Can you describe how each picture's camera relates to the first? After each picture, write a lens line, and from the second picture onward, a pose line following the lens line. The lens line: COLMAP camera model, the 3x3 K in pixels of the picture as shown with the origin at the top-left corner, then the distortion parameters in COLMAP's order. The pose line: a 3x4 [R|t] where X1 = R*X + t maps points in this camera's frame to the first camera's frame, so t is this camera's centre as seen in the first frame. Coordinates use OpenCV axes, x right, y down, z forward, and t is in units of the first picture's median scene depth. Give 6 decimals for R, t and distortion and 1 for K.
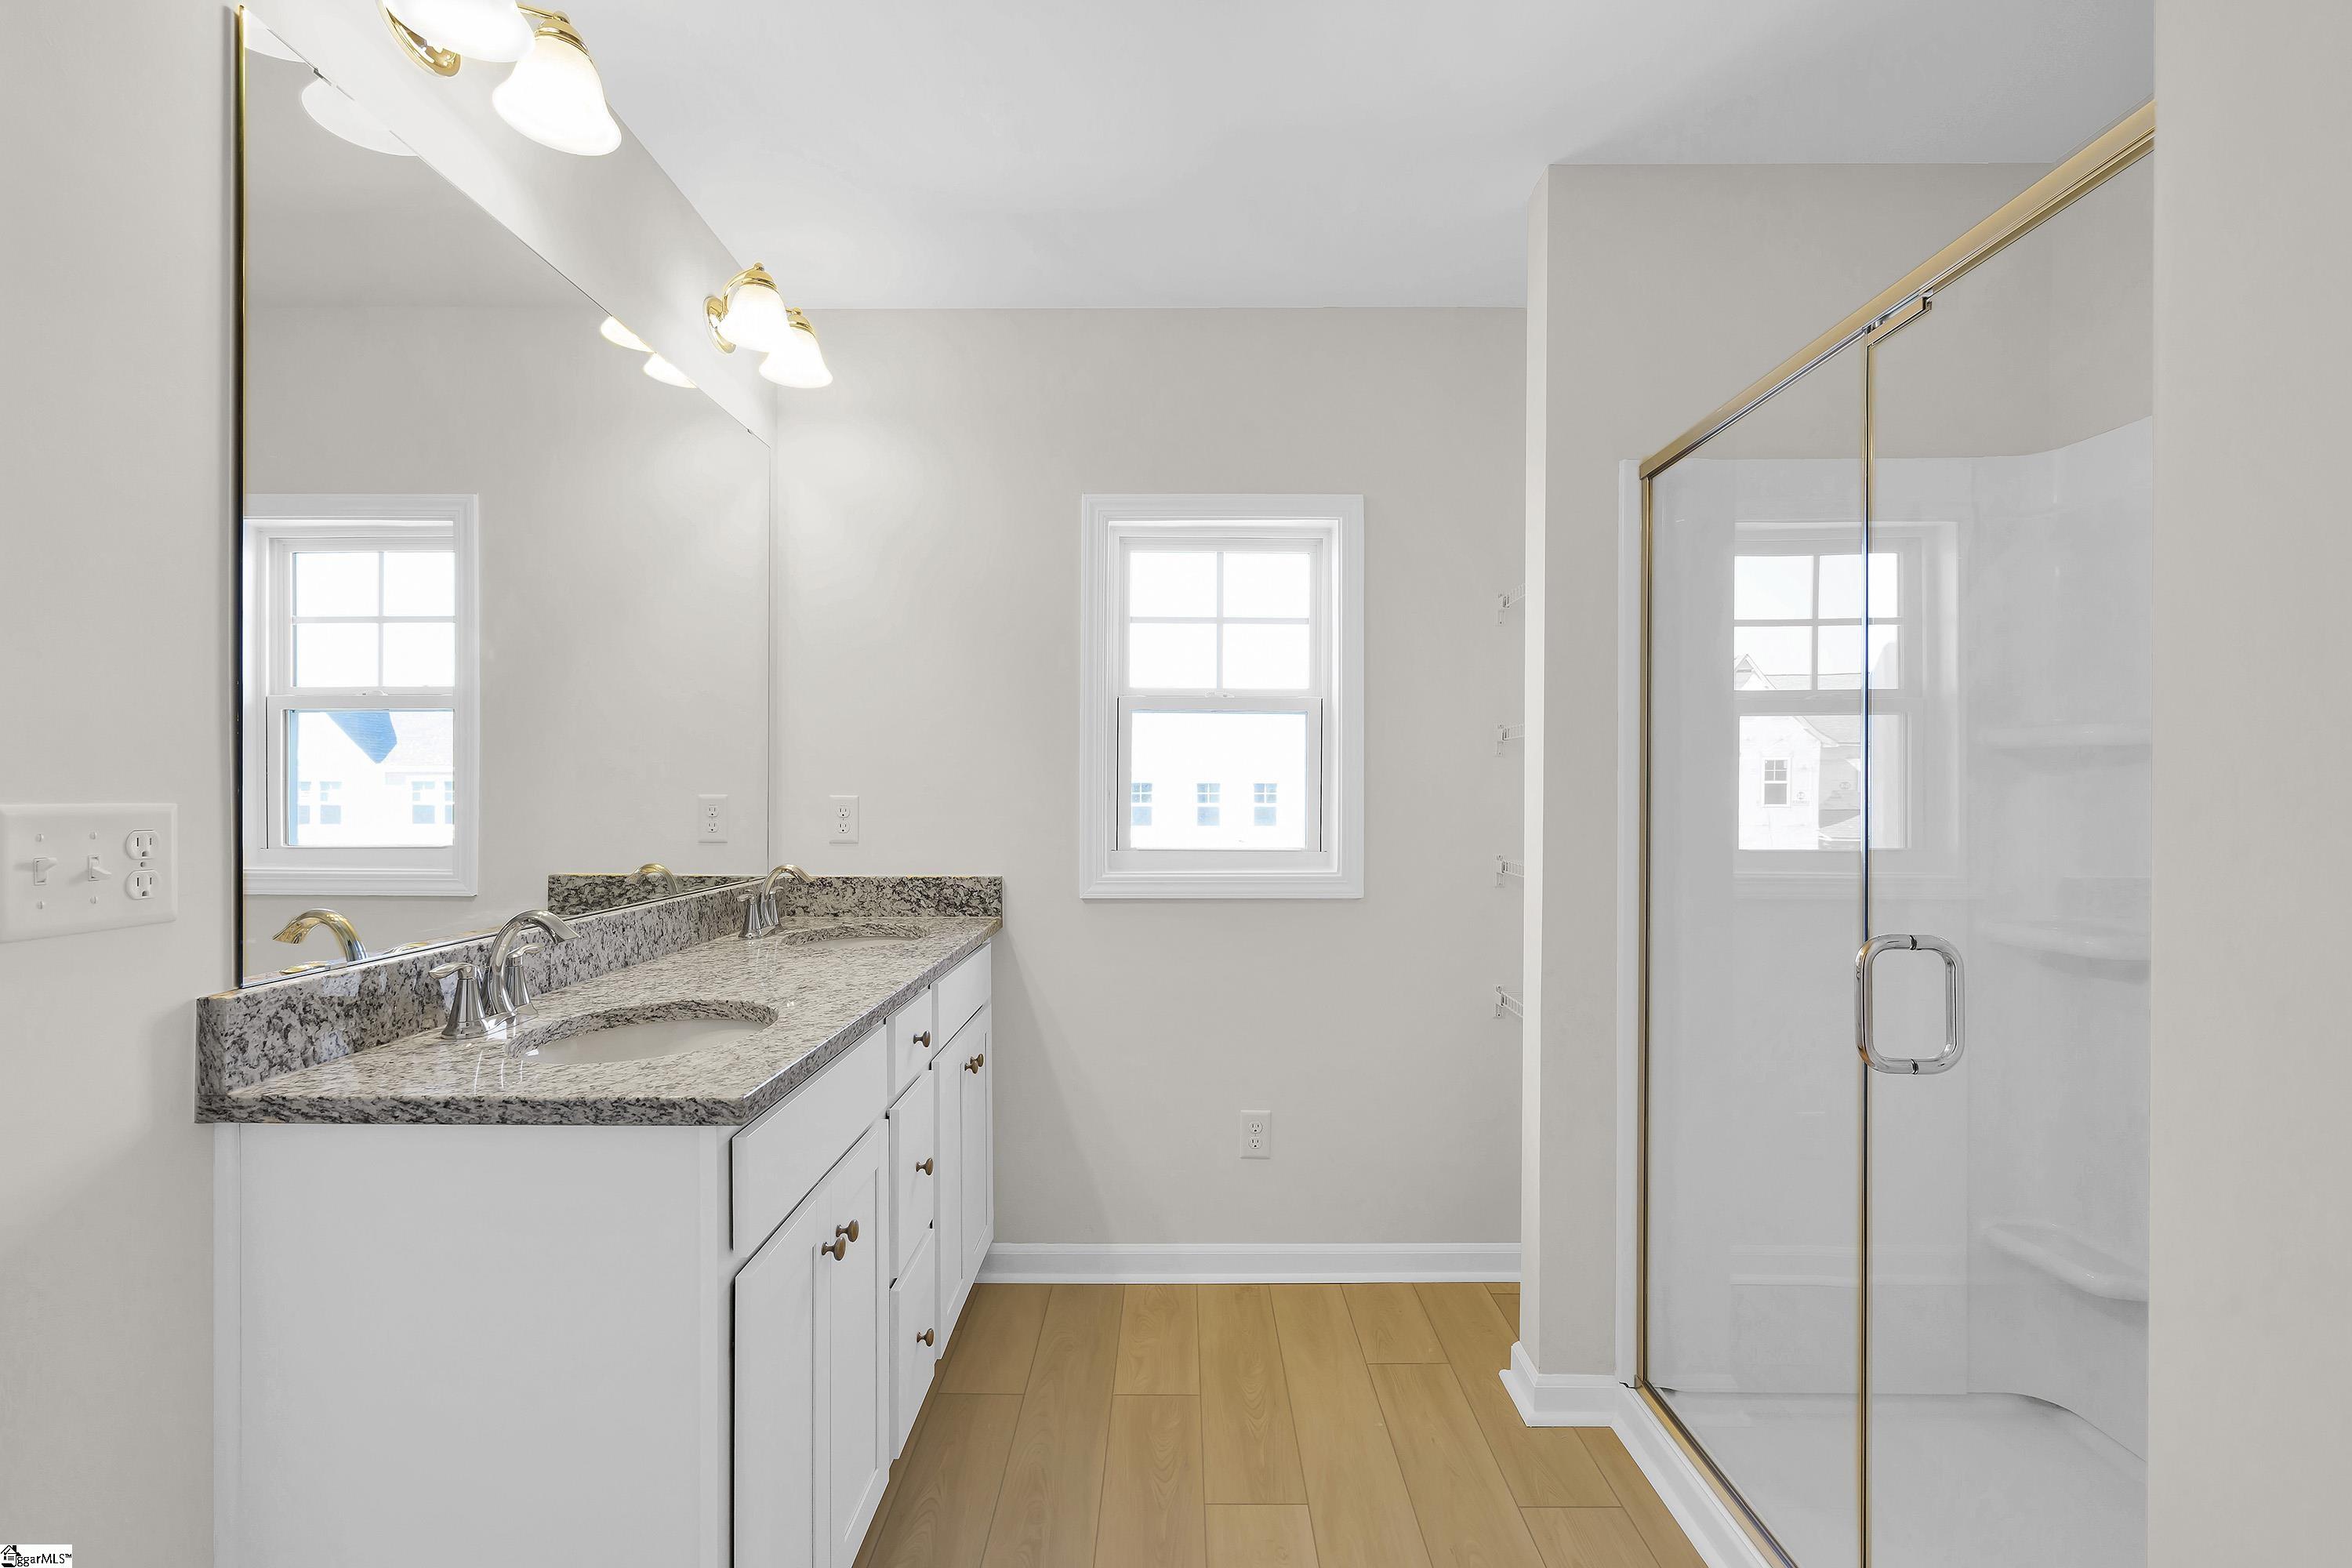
lens RADIAL K [[1057.6, 0, 1152.9], [0, 1057.6, 788.2], [0, 0, 1]] dist [-0.001472, 0.001142]
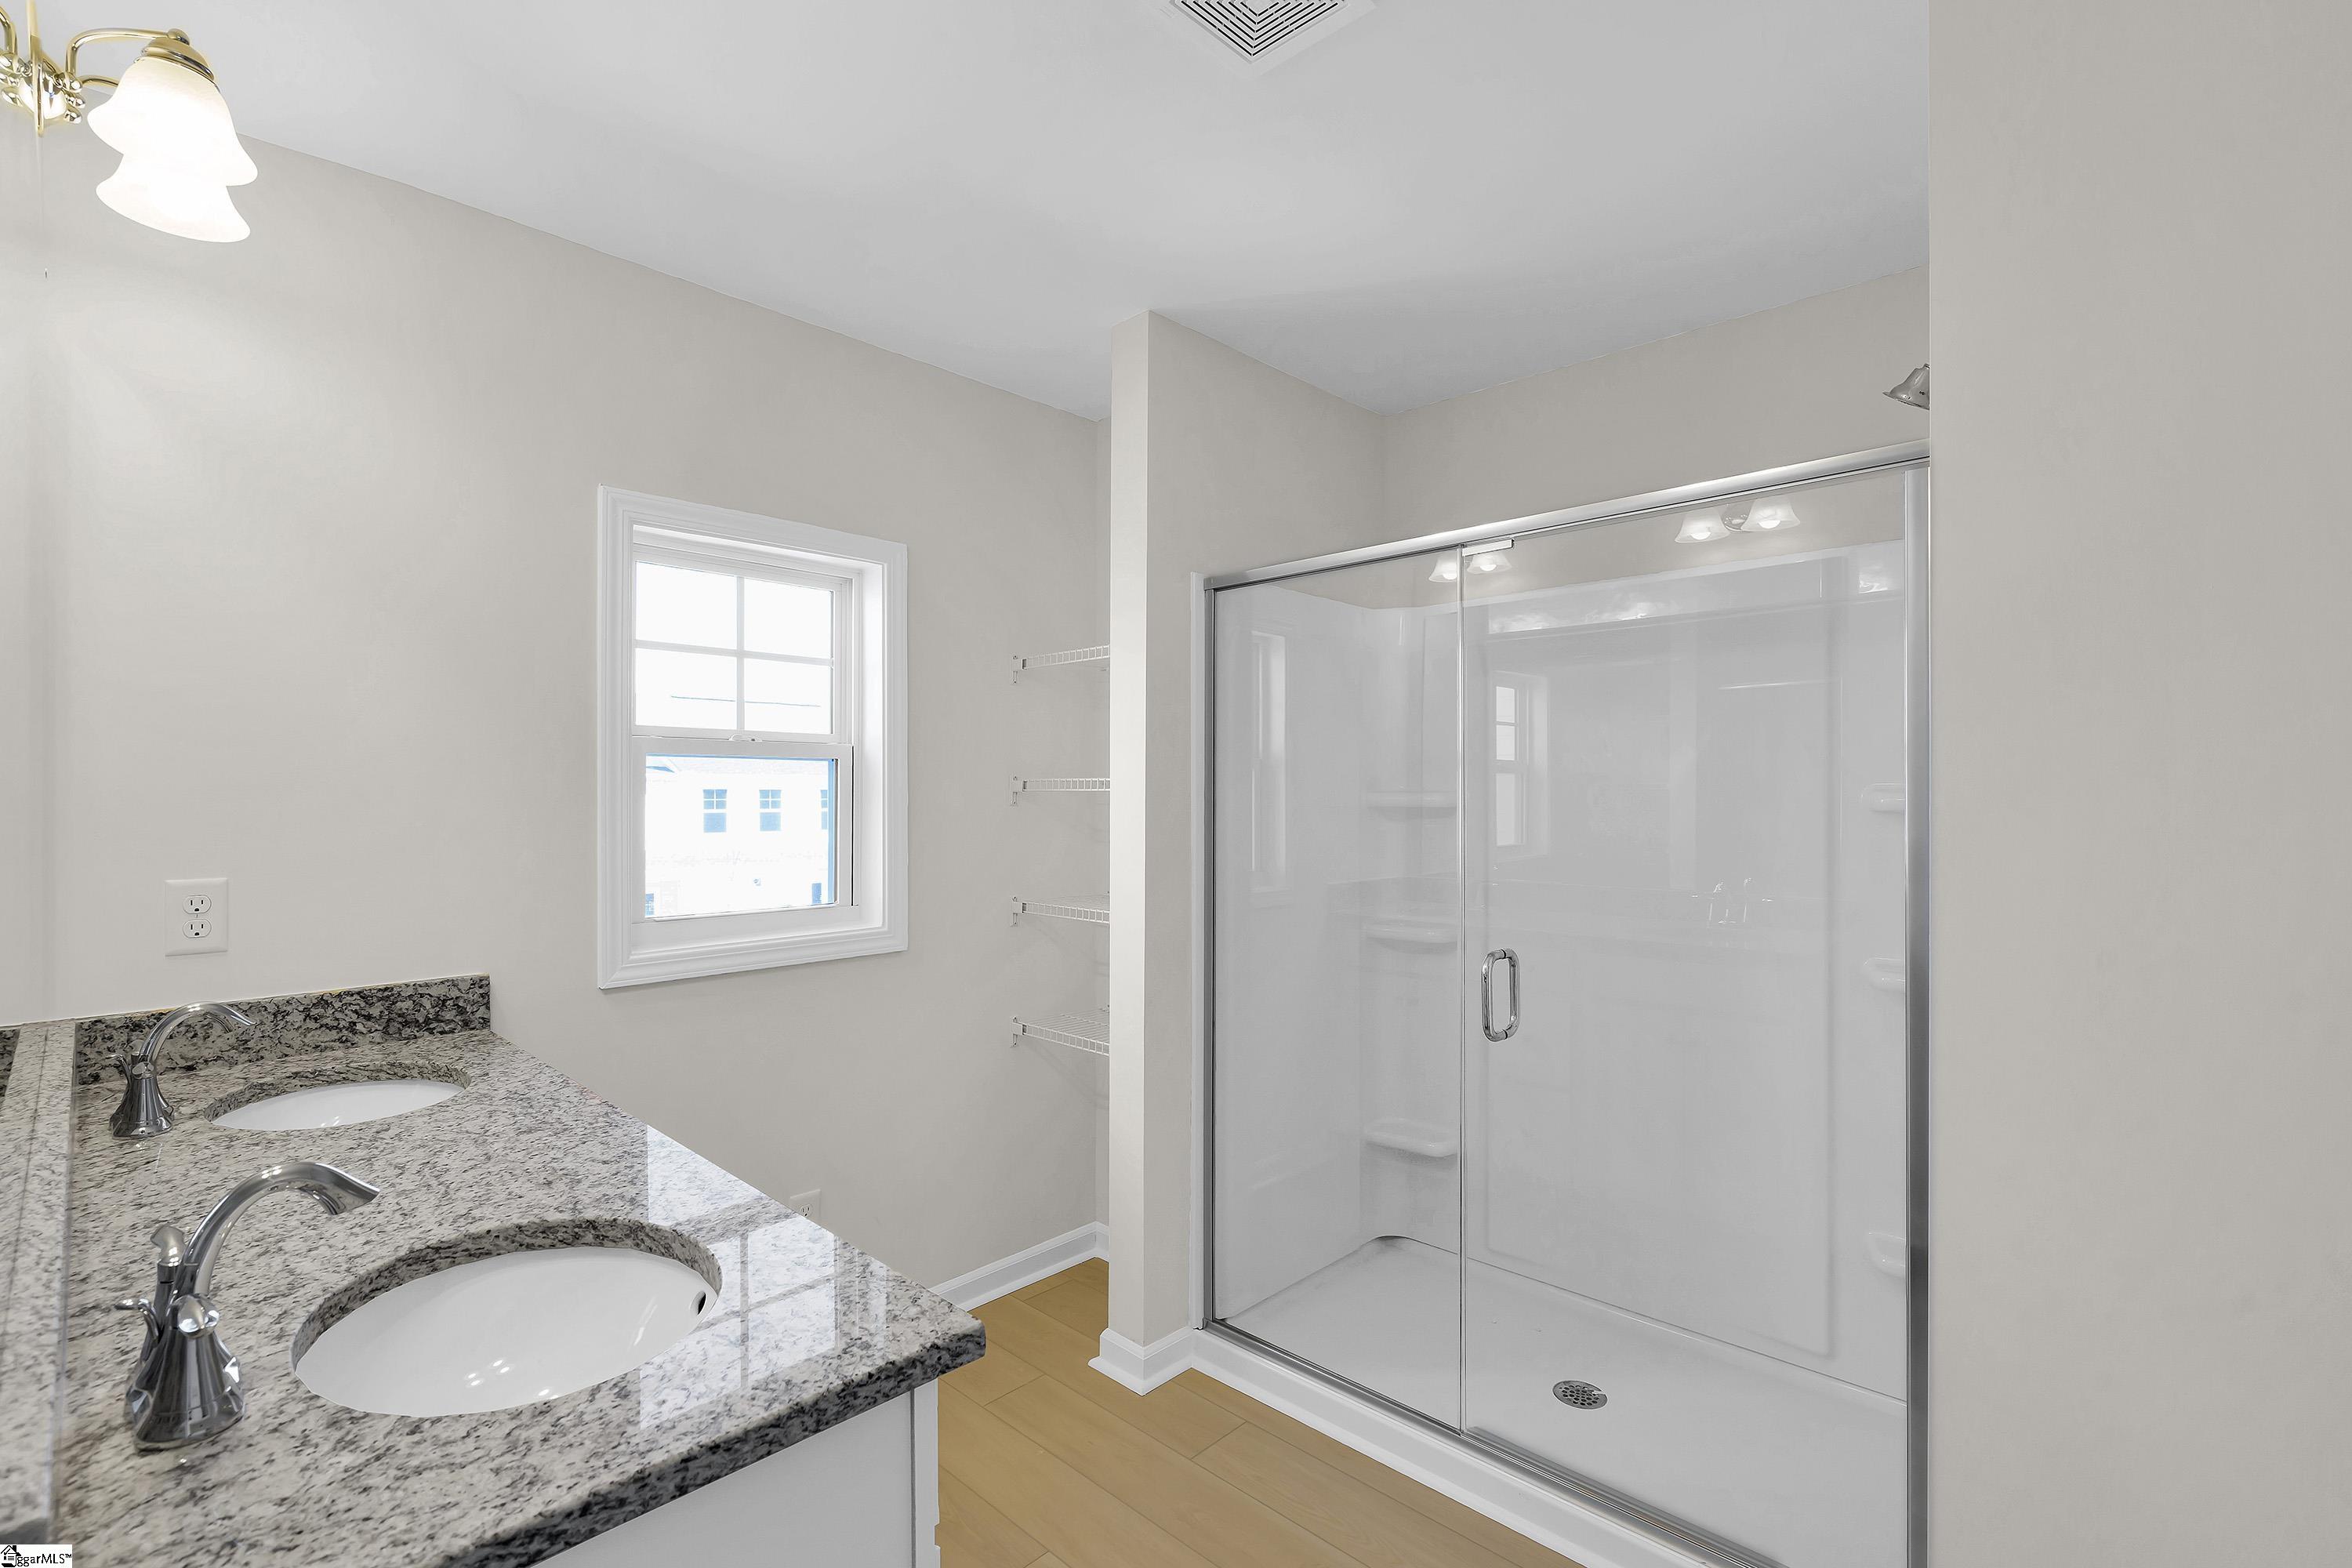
lens RADIAL K [[1057.6, 0, 1160.8], [0, 1057.6, 796.4], [0, 0, 1]] dist [-0.001472, 0.001142]
pose [[0.691971, -0.005536, 0.721904, -0.354338], [0.002912, 0.999984, 0.004878, -0.044769], [-0.721919, -0.001273, 0.691976, 0.139570]]
